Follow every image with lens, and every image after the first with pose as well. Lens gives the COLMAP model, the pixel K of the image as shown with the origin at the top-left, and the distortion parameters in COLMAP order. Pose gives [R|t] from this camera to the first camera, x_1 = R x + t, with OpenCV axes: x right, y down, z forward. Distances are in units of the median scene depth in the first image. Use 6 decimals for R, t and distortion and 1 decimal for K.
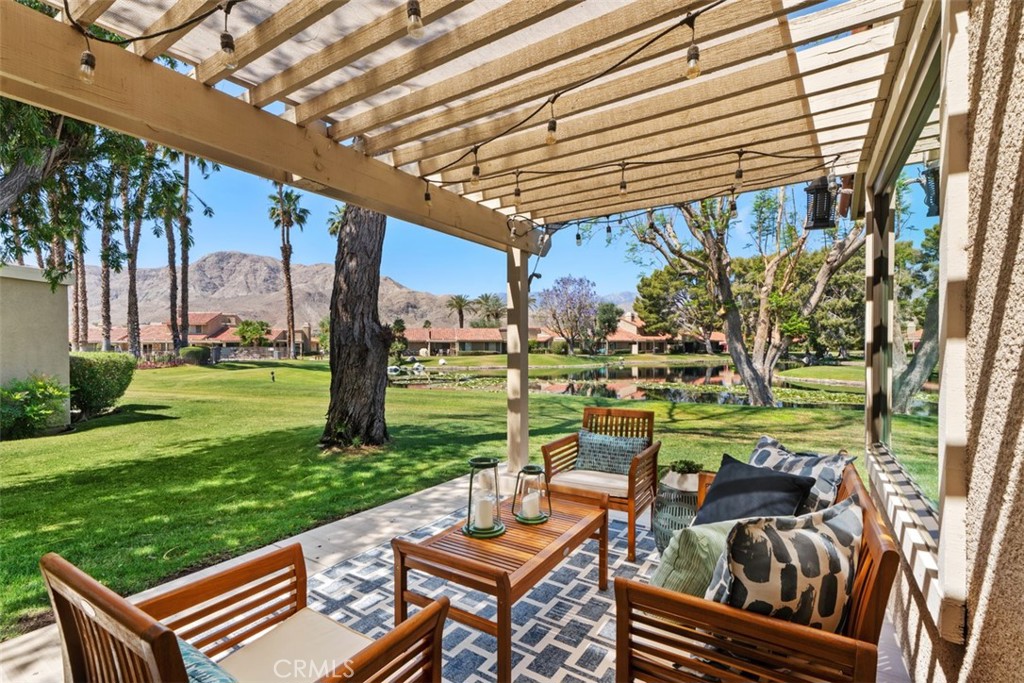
lens RADIAL K [[463.9, 0, 493.9], [0, 463.9, 346.9], [0, 0, 1]] dist [0.004131, -0.000215]
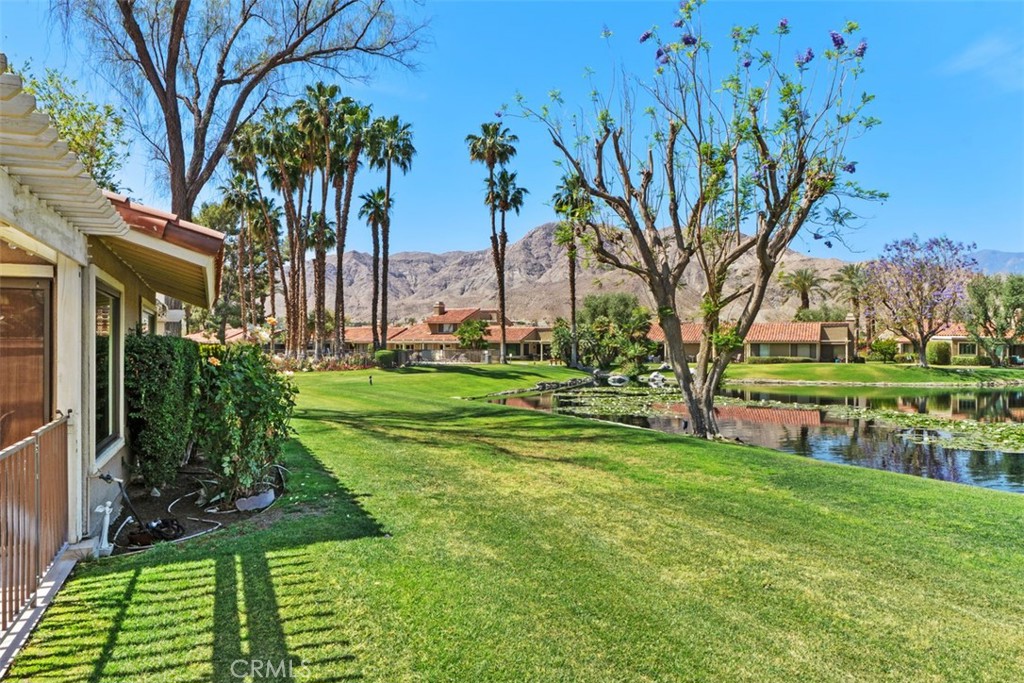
lens RADIAL K [[710.4, 0, 511.8], [0, 710.4, 342.5], [0, 0, 1]] dist [0.000308, -0.000148]
pose [[0.819974, 0.003451, -0.572390, 0.304224], [-0.006009, 0.999979, -0.002580, -0.009057], [0.572369, 0.005555, 0.819977, -0.074692]]
